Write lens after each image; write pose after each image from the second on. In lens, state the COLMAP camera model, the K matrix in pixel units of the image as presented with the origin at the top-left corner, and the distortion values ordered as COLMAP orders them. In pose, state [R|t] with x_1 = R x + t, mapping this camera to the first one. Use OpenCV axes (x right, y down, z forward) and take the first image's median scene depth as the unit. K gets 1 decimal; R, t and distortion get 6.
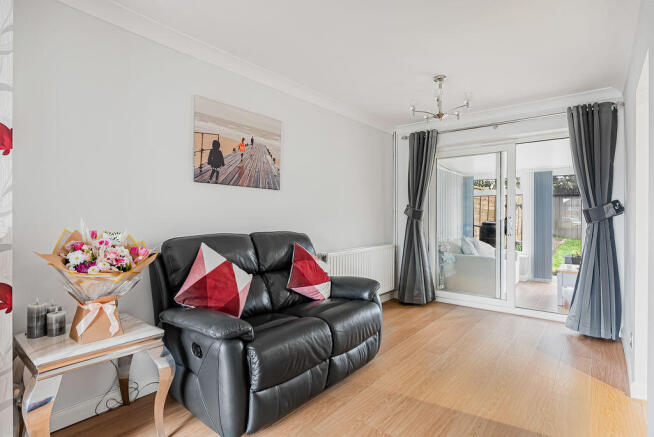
lens RADIAL K [[336.8, 0, 323.9], [0, 336.8, 217.5], [0, 0, 1]] dist [-0.001874, 0.000676]
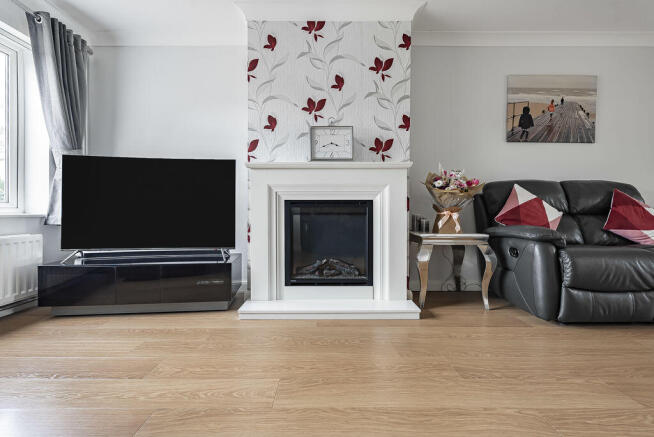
lens RADIAL K [[292.3, 0, 327.0], [0, 292.3, 214.4], [0, 0, 1]] dist [0.003421, -0.002543]
pose [[0.643620, 0.004522, -0.765332, 0.036993], [-0.002843, 0.999990, 0.003517, 0.177964], [0.765340, -0.000088, 0.643626, -0.273405]]
